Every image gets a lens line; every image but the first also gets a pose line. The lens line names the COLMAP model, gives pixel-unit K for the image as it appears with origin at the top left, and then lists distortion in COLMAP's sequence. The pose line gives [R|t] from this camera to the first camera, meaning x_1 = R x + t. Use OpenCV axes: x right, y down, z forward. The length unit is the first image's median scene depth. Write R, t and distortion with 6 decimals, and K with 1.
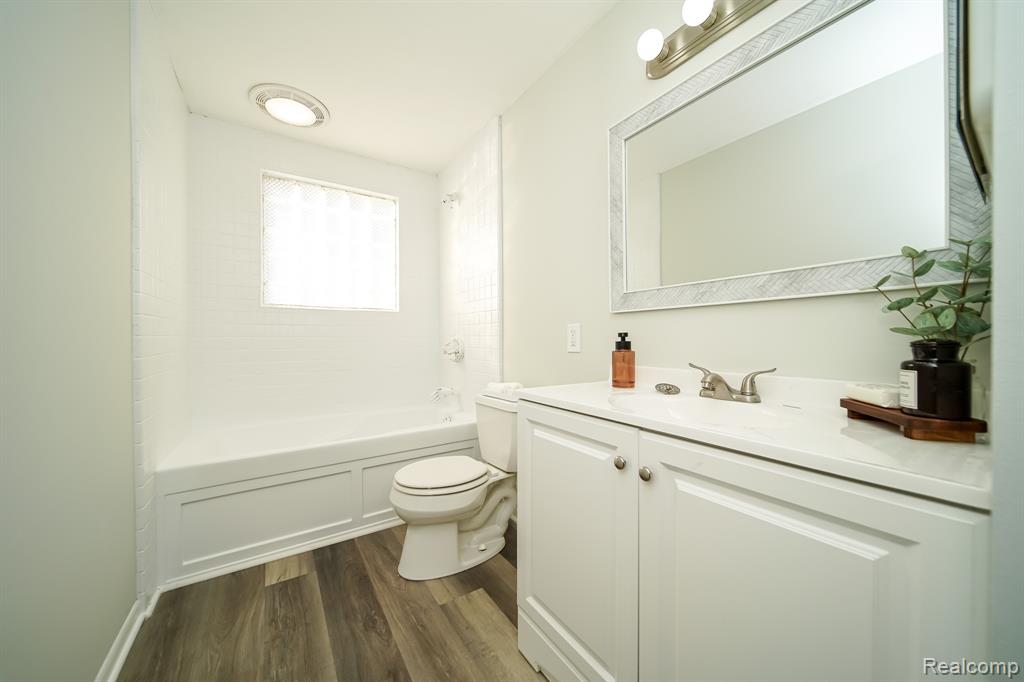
lens RADIAL K [[363.1, 0, 511.2], [0, 363.1, 342.6], [0, 0, 1]] dist [-0.000246, -0.000021]
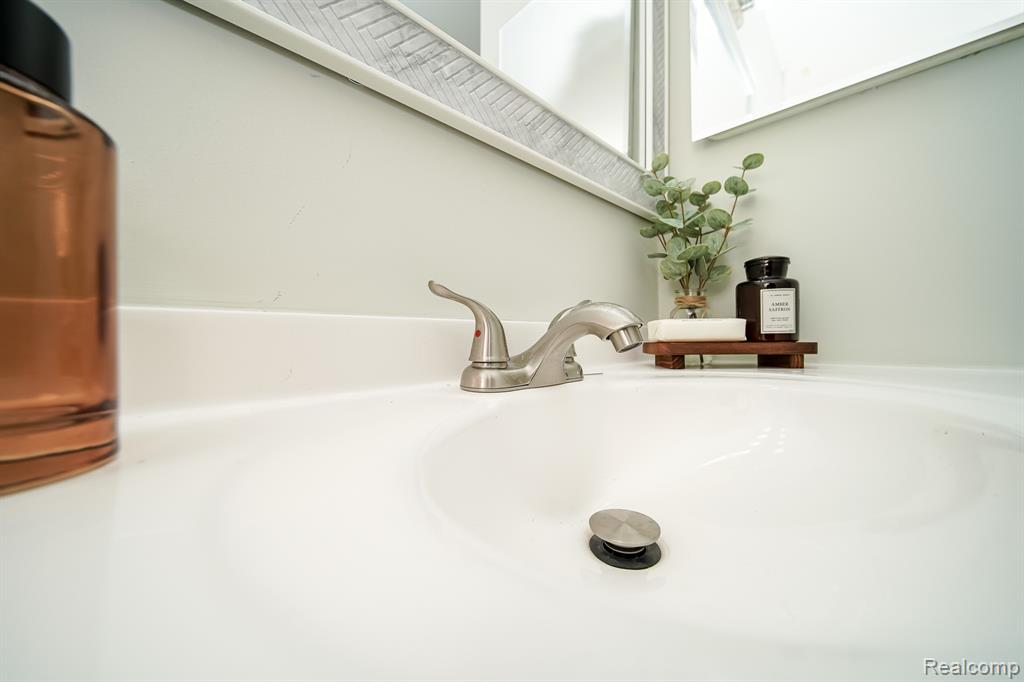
lens RADIAL K [[373.1, 0, 509.0], [0, 373.1, 338.9], [0, 0, 1]] dist [0.000347, -0.000024]
pose [[-0.190730, 0.004582, 0.981632, 0.190378], [0.023340, 0.999728, -0.000132, 0.088840], [-0.981365, 0.022886, -0.190785, 0.896781]]
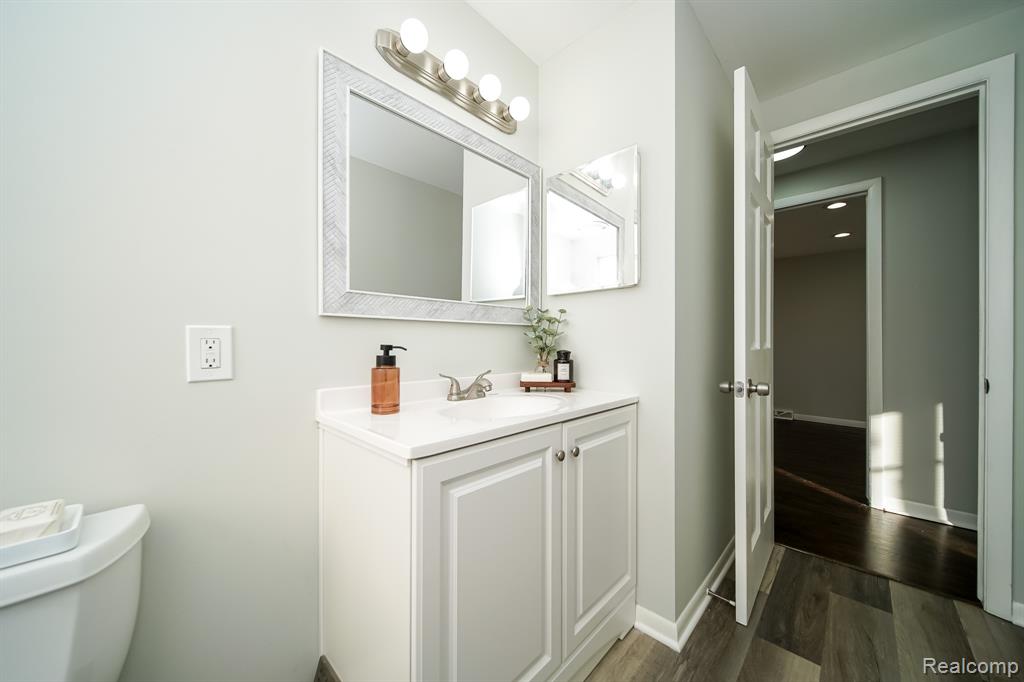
lens RADIAL K [[363.1, 0, 511.2], [0, 363.1, 342.6], [0, 0, 1]] dist [-0.000246, -0.000021]
pose [[-0.220151, 0.009527, 0.975419, -0.544936], [0.013270, 0.999889, -0.006771, -0.023741], [-0.975376, 0.011453, -0.220253, 0.926577]]
